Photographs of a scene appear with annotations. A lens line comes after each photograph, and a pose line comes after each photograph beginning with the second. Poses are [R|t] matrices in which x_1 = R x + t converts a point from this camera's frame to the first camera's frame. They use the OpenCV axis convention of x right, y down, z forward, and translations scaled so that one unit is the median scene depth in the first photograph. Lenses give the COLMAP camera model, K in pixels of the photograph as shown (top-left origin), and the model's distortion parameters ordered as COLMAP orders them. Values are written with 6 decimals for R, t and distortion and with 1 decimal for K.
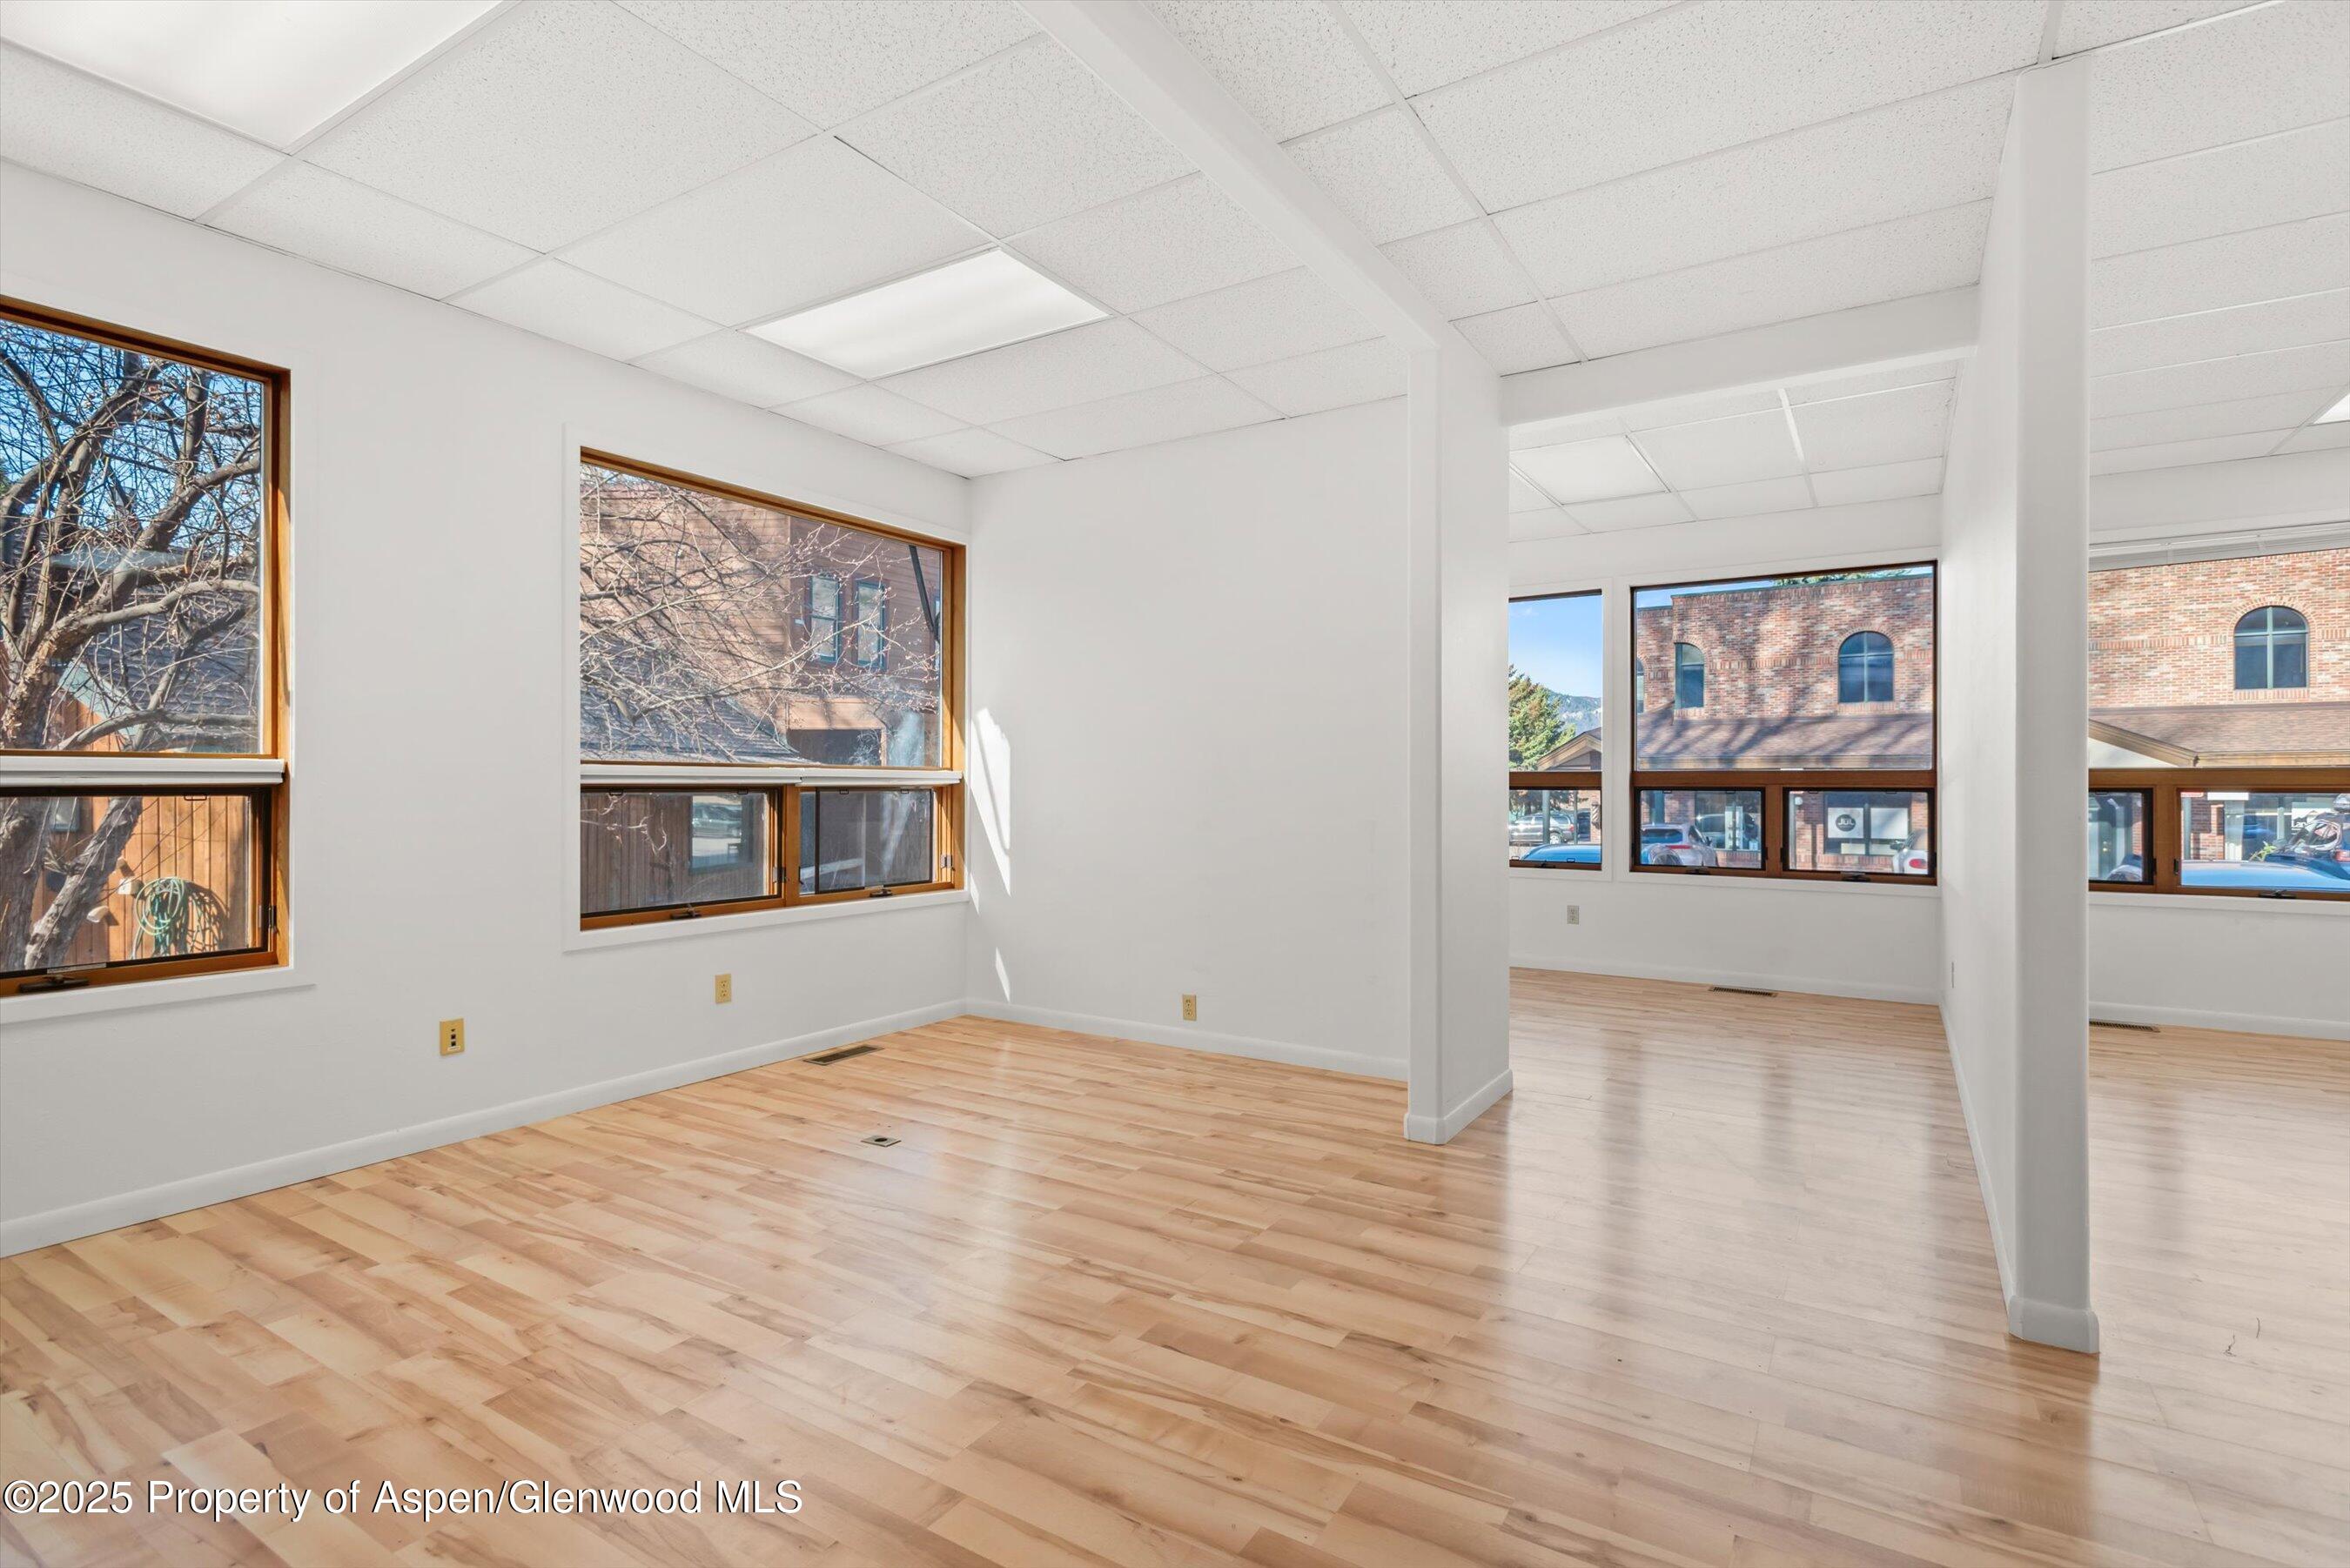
lens RADIAL K [[1099.7, 0, 1208.1], [0, 1099.7, 781.7], [0, 0, 1]] dist [0.001732, 0.000292]
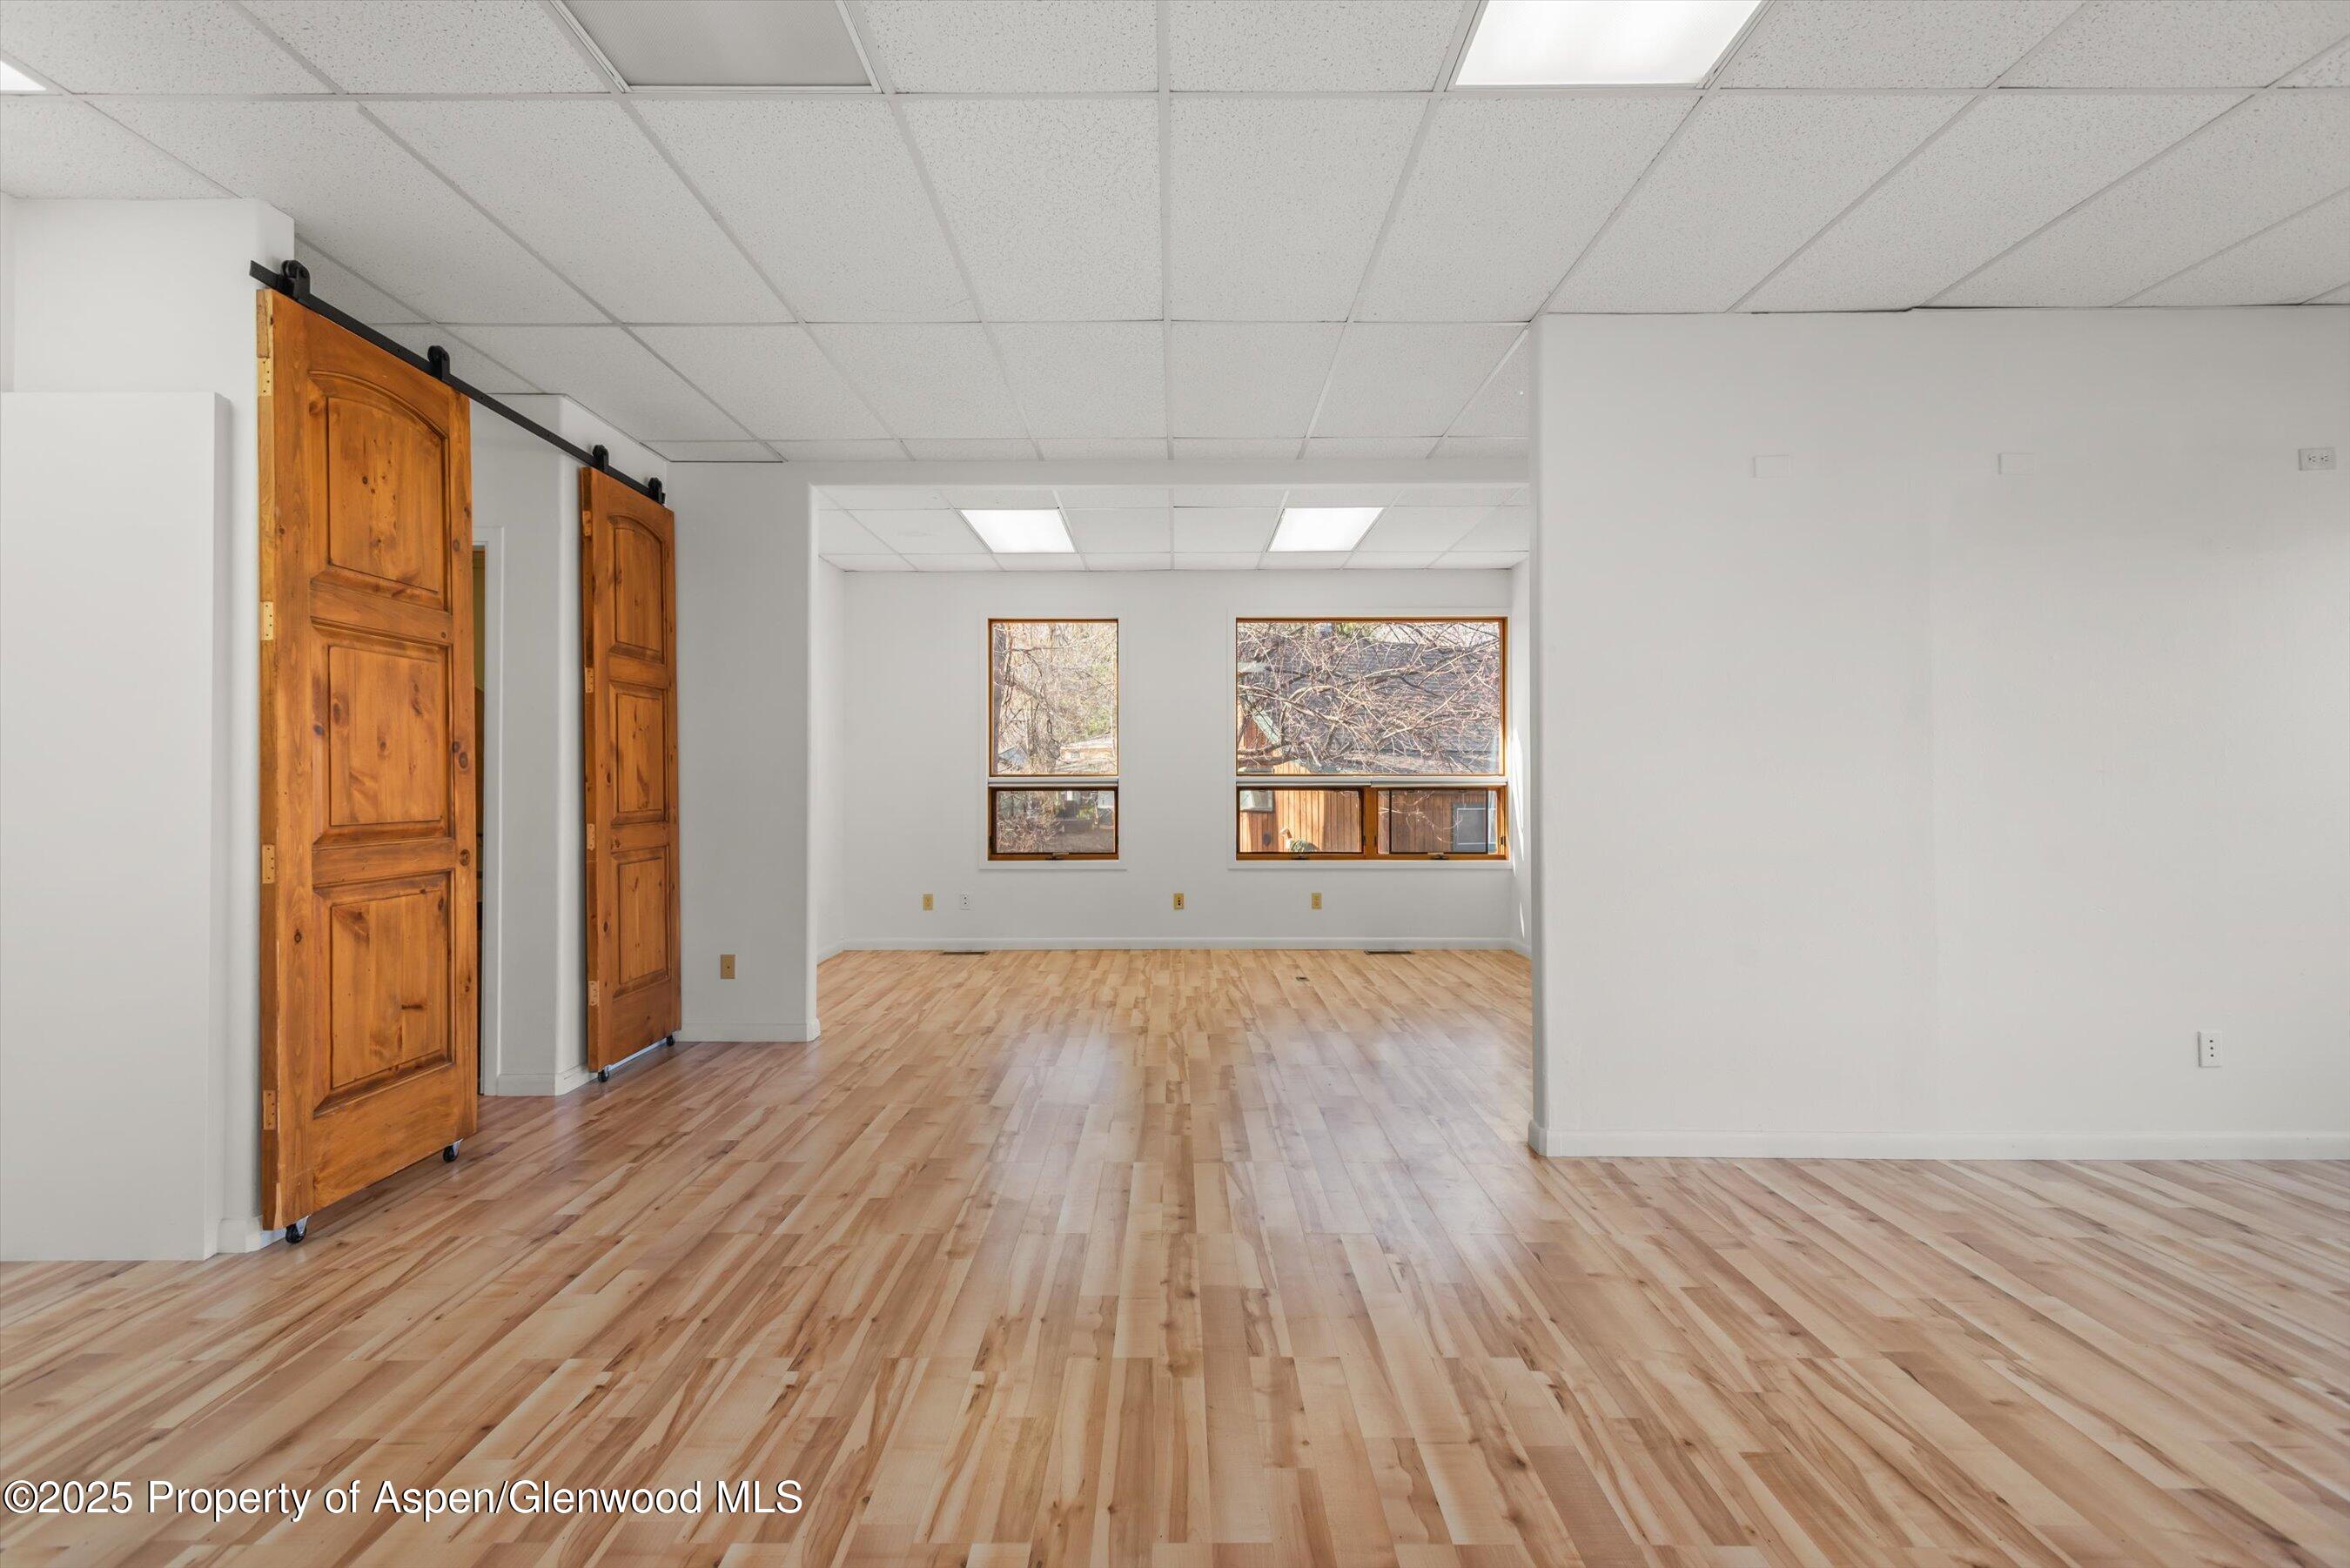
lens RADIAL K [[1097.0, 0, 1166.2], [0, 1097.0, 773.5], [0, 0, 1]] dist [0.004203, 0.000345]
pose [[0.511983, -0.010666, -0.858930, 1.410623], [0.003700, 0.999941, -0.010212, 0.000293], [0.858988, 0.002050, 0.511992, -0.164911]]
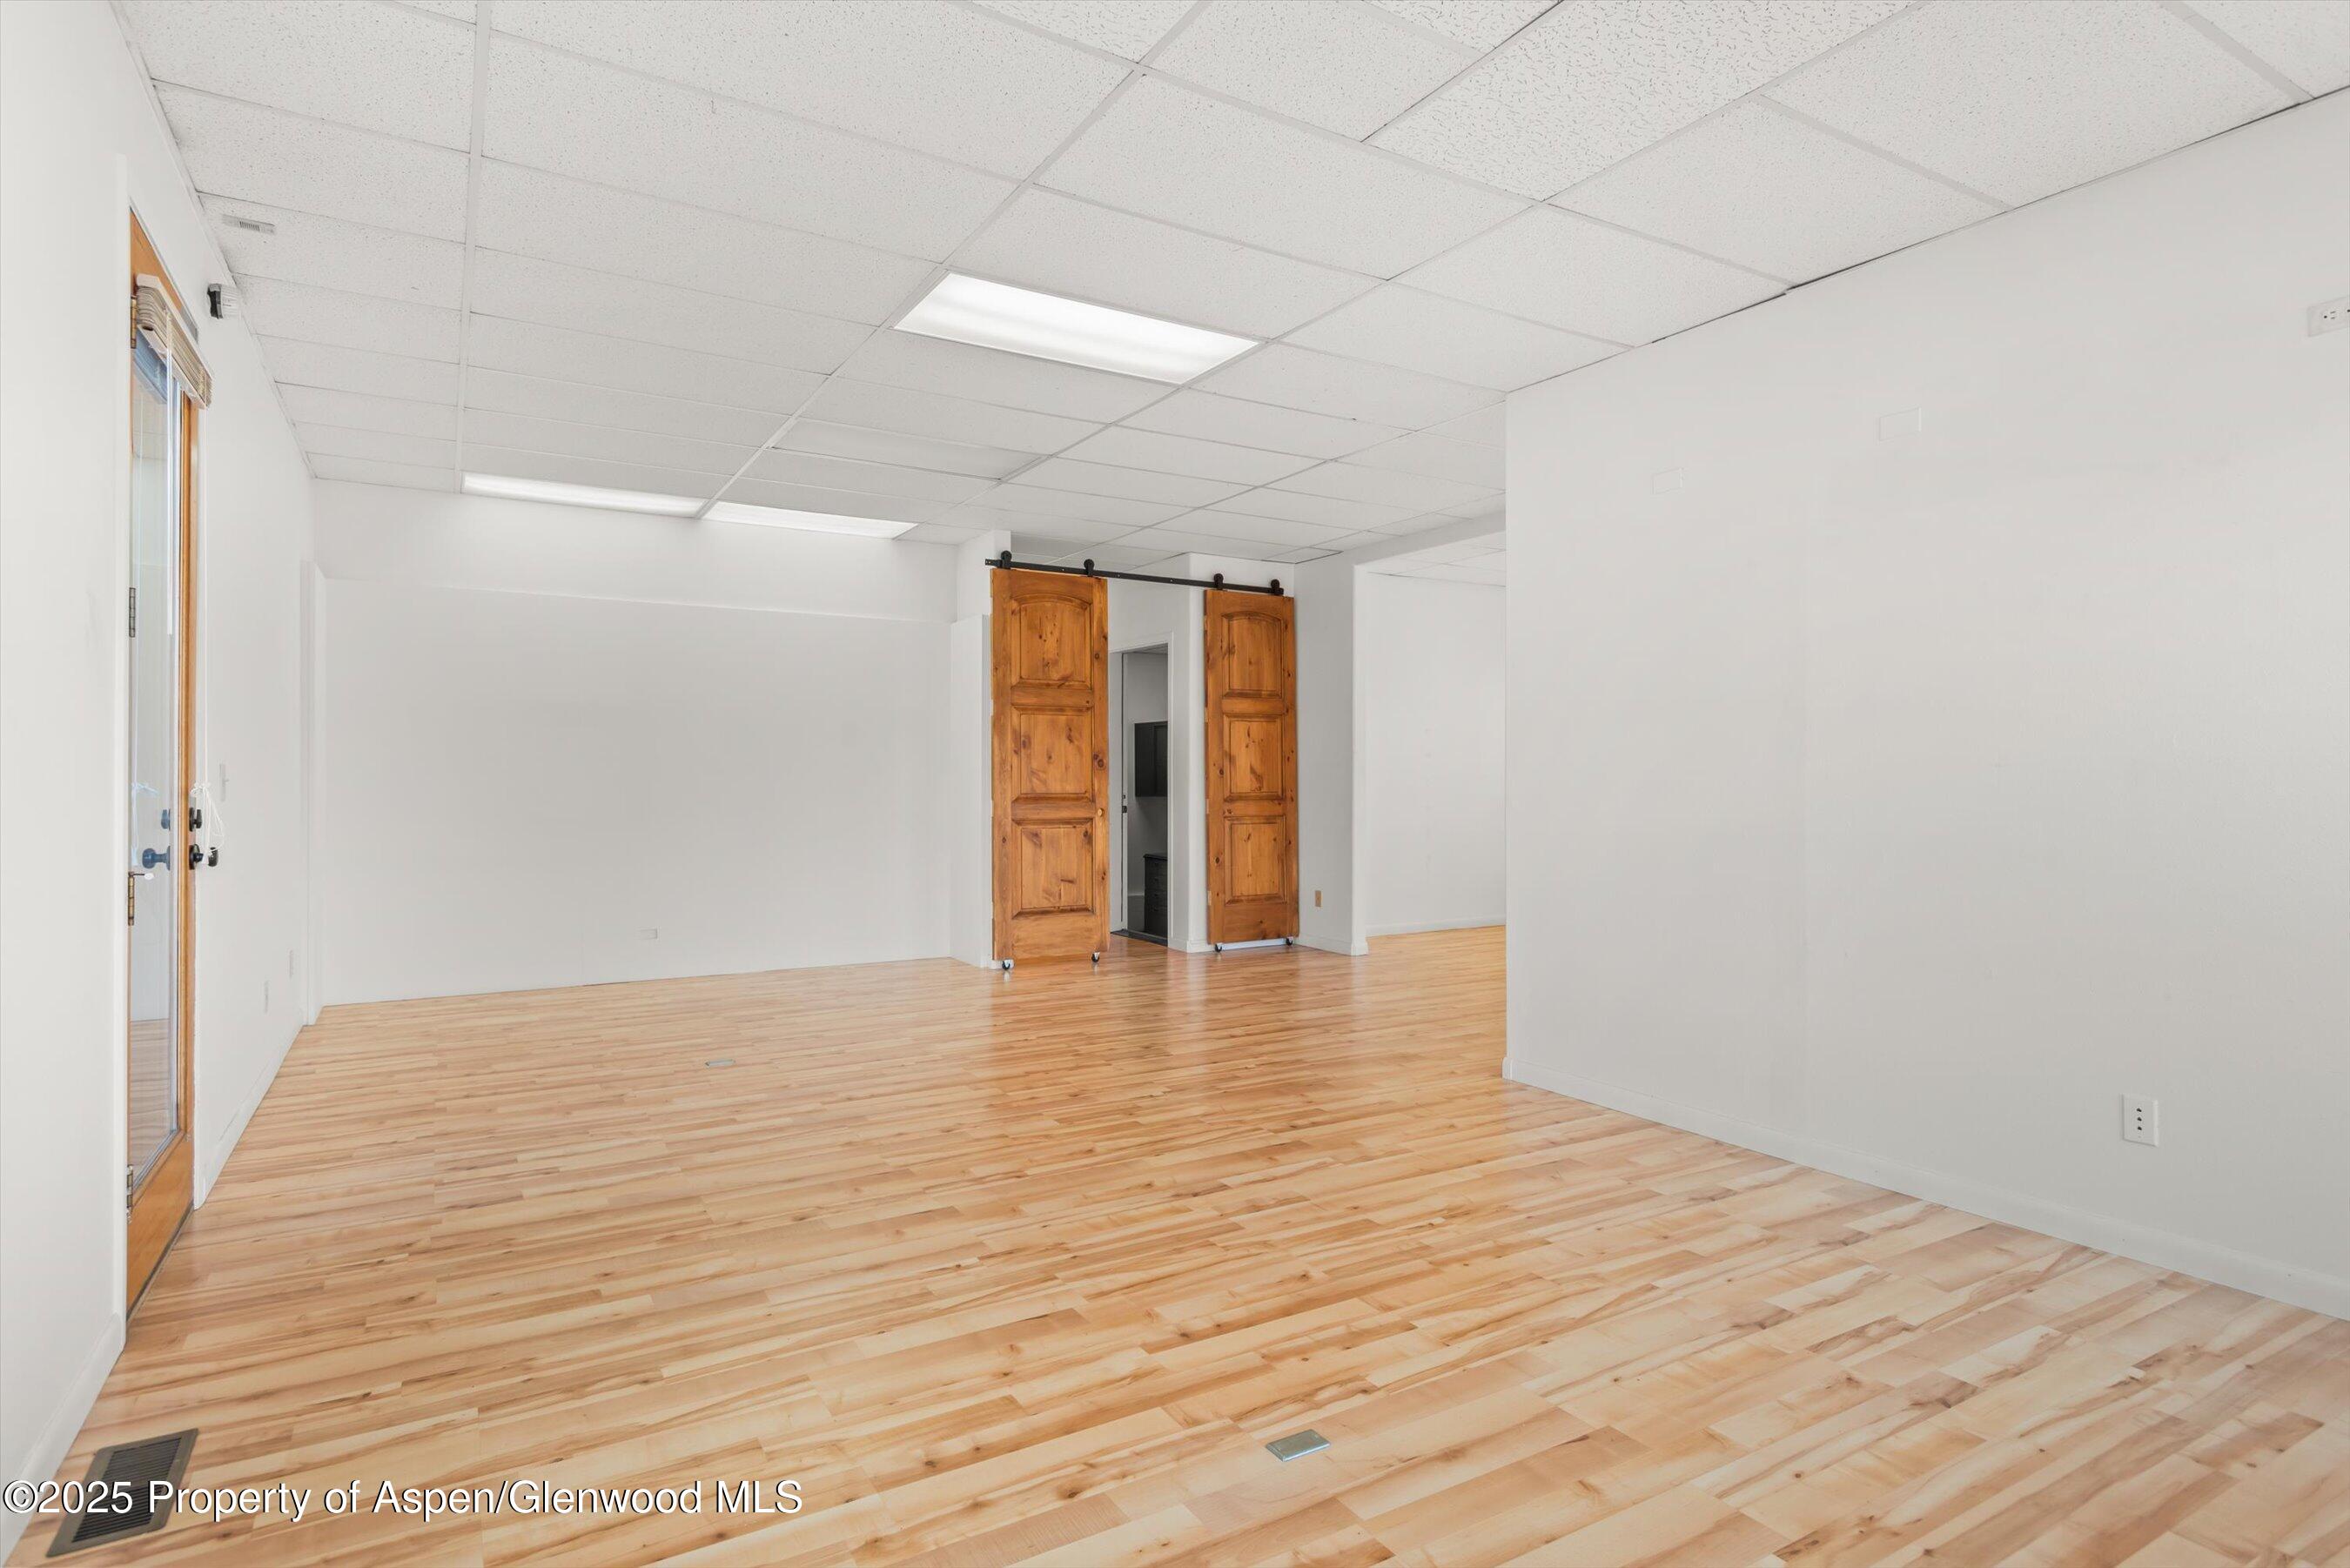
lens RADIAL K [[1197.9, 0, 1175.0], [0, 1197.9, 784.0], [0, 0, 1]] dist [0.000529, 0.000102]
pose [[-0.464087, 0.003384, -0.885783, 2.207861], [-0.001349, 0.999989, 0.004527, 0.003151], [0.885789, 0.003296, -0.464077, 1.120014]]
